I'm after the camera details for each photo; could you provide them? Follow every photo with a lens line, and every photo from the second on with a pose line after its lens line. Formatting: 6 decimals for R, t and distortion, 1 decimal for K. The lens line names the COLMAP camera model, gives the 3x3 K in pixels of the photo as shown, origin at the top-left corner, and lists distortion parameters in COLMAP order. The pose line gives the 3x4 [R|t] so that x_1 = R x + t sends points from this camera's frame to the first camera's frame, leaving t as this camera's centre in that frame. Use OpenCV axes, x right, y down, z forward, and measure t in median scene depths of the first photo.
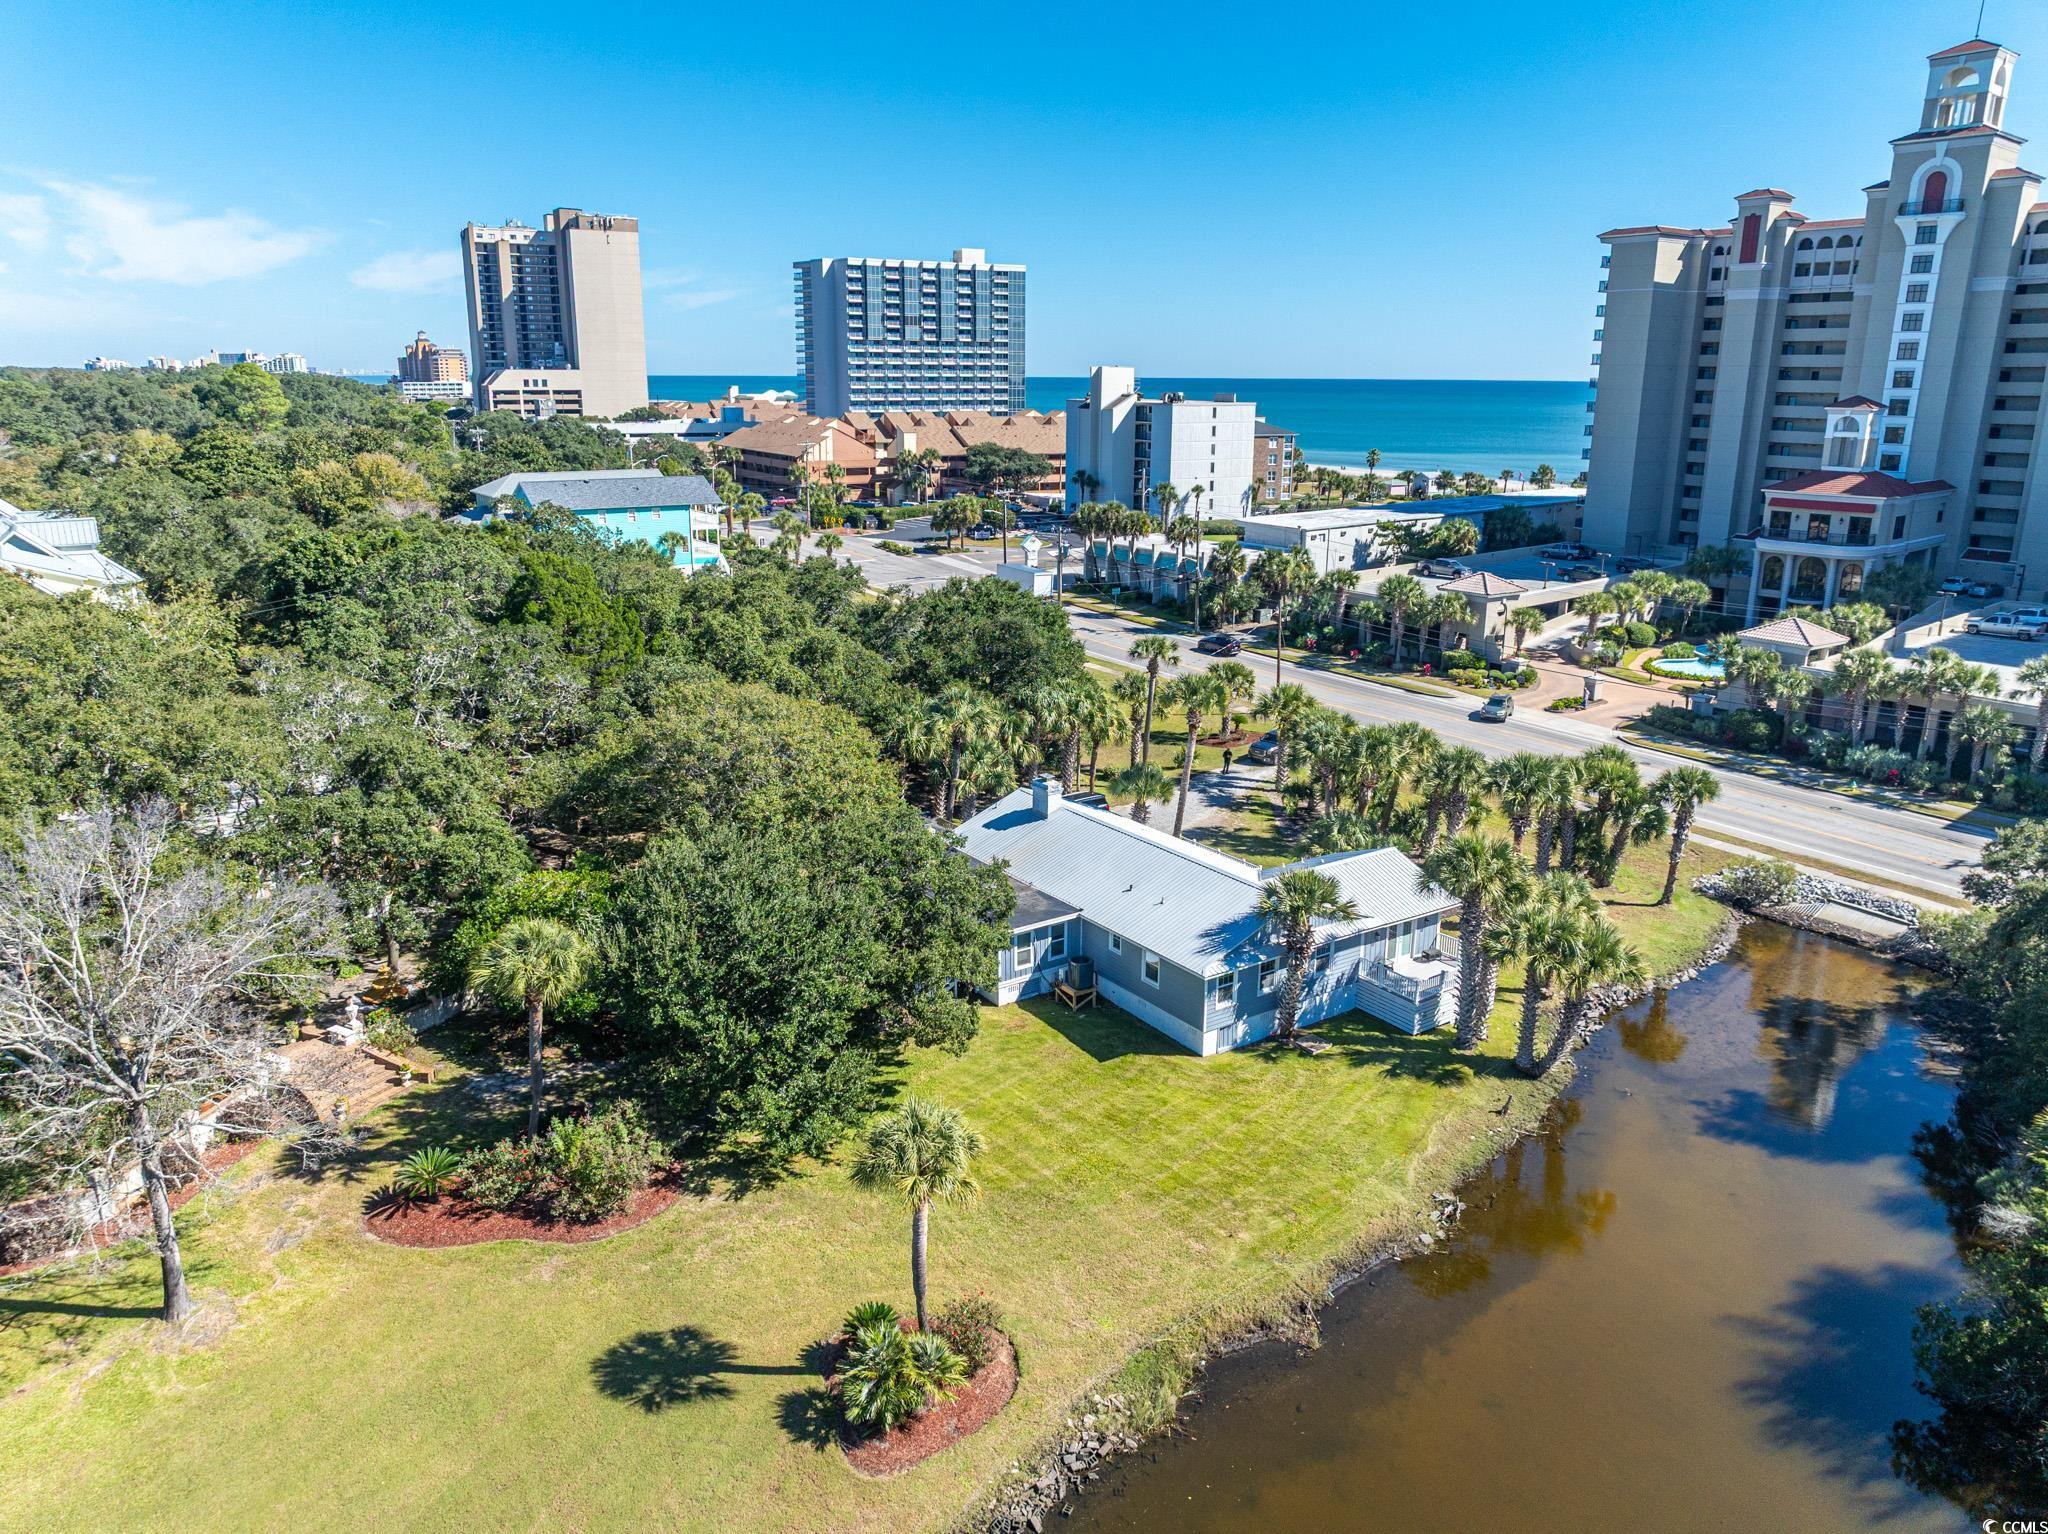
lens RADIAL K [[1425.3, 0, 1025.4], [0, 1425.3, 777.1], [0, 0, 1]] dist [-0.047882, 0.015577]
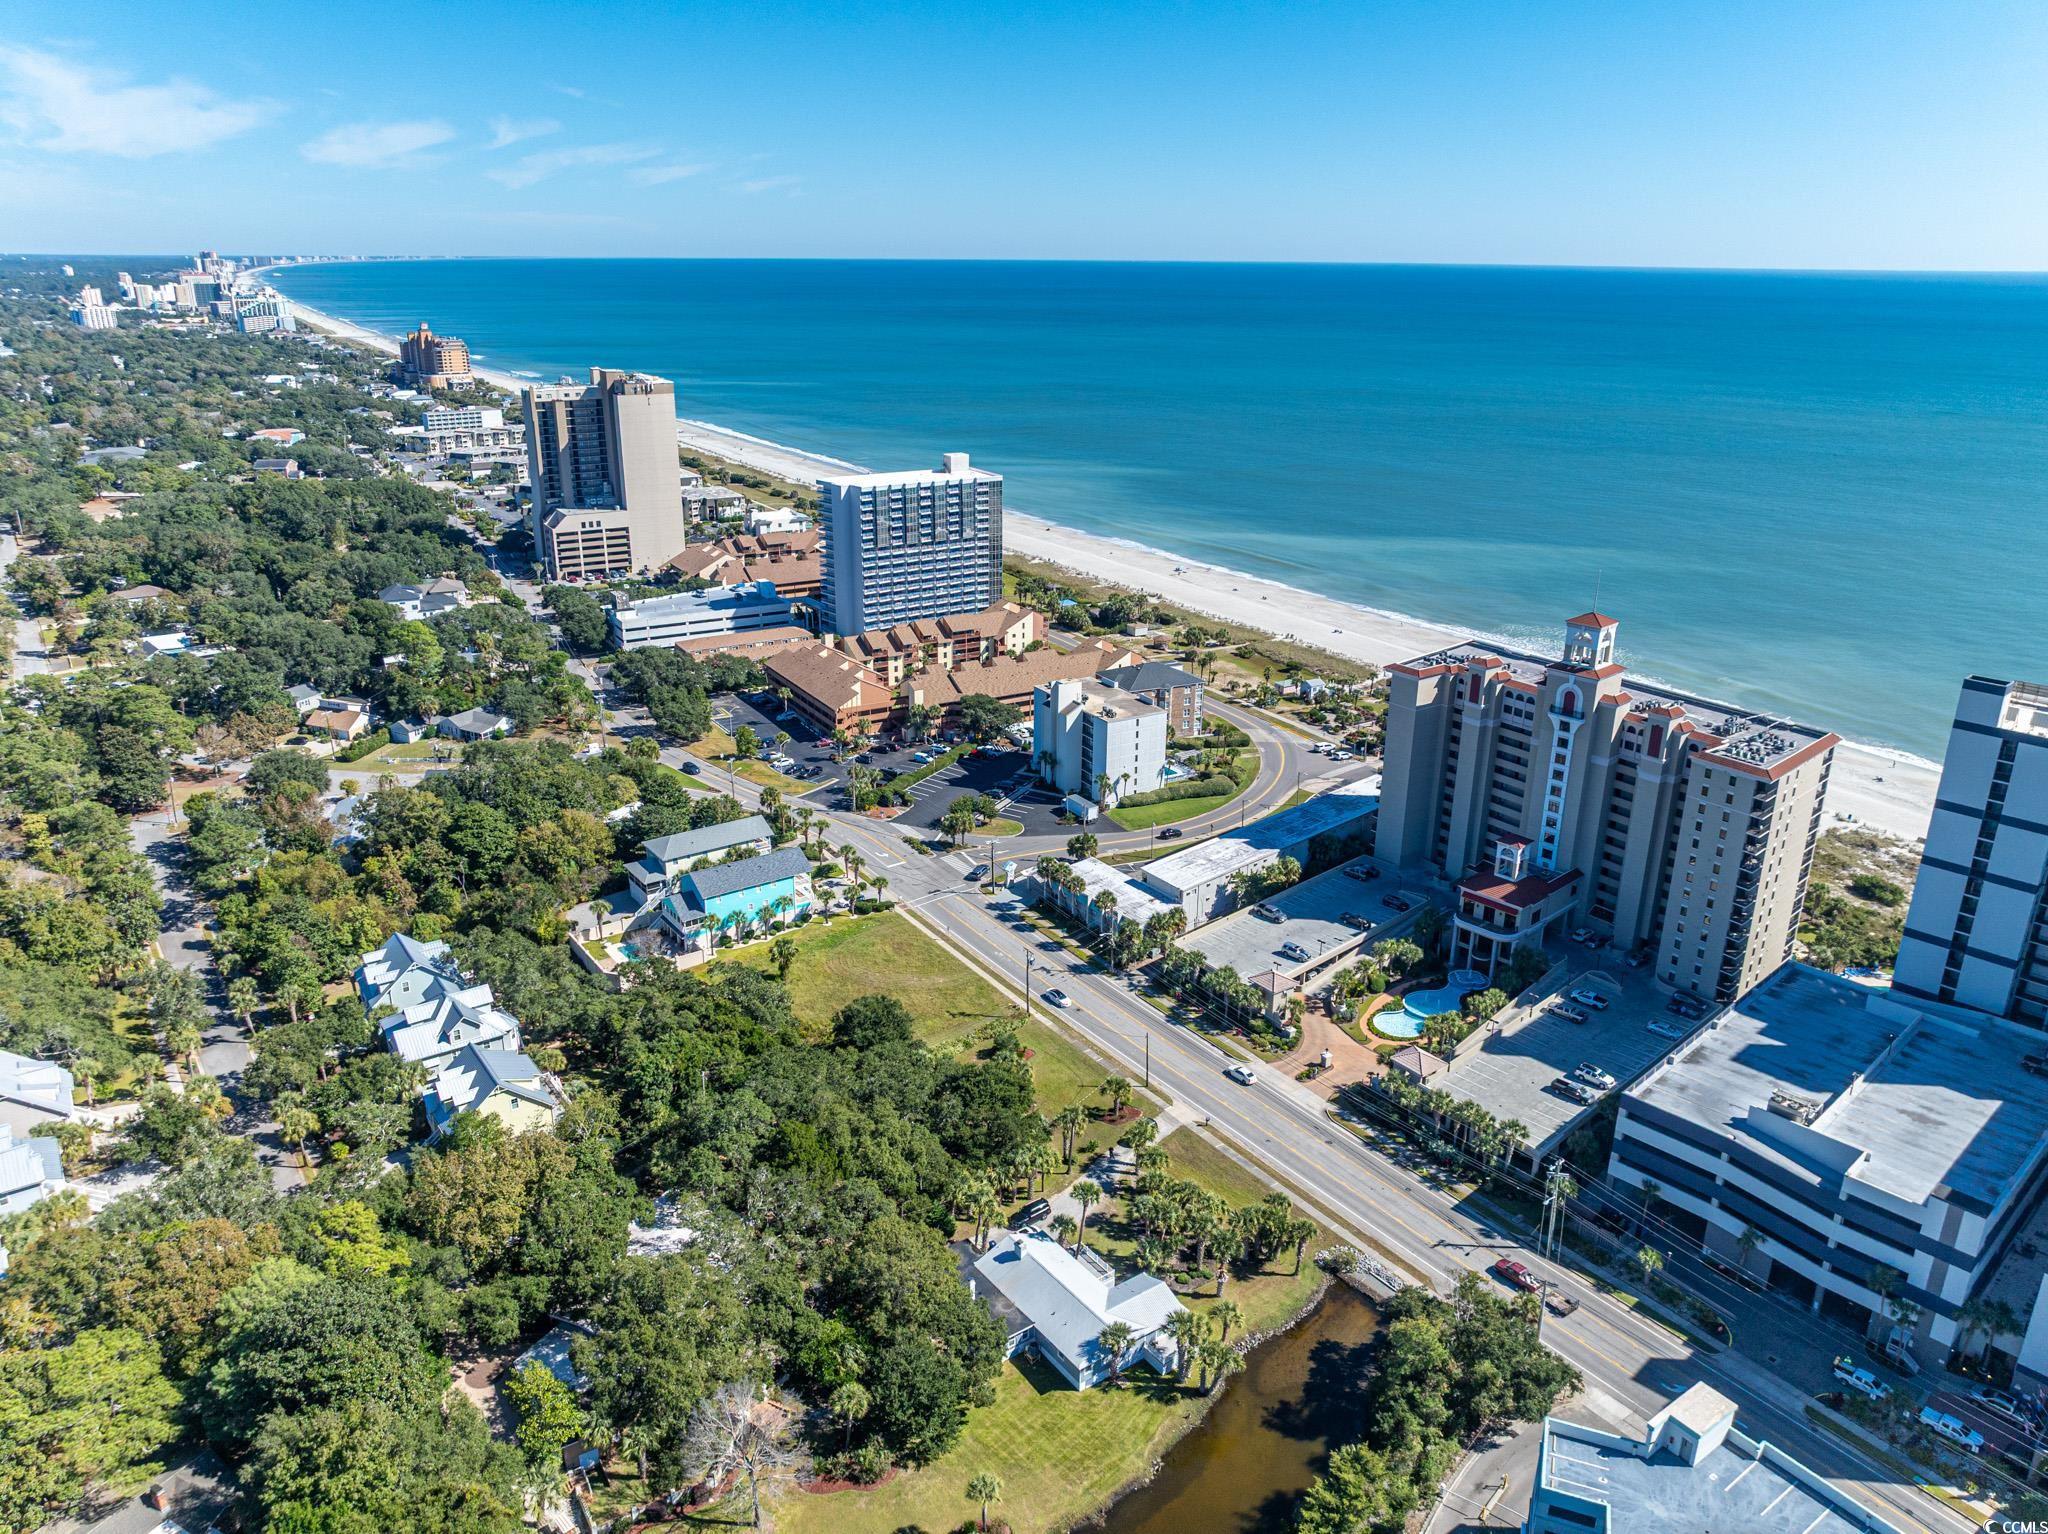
lens RADIAL K [[1425.3, 0, 1028.1], [0, 1425.3, 751.9], [0, 0, 1]] dist [-0.047882, 0.015577]
pose [[0.999794, -0.005031, 0.019675, -0.006370], [0.003792, 0.998038, 0.062503, -0.424665], [-0.019951, -0.062415, 0.997851, -0.569902]]
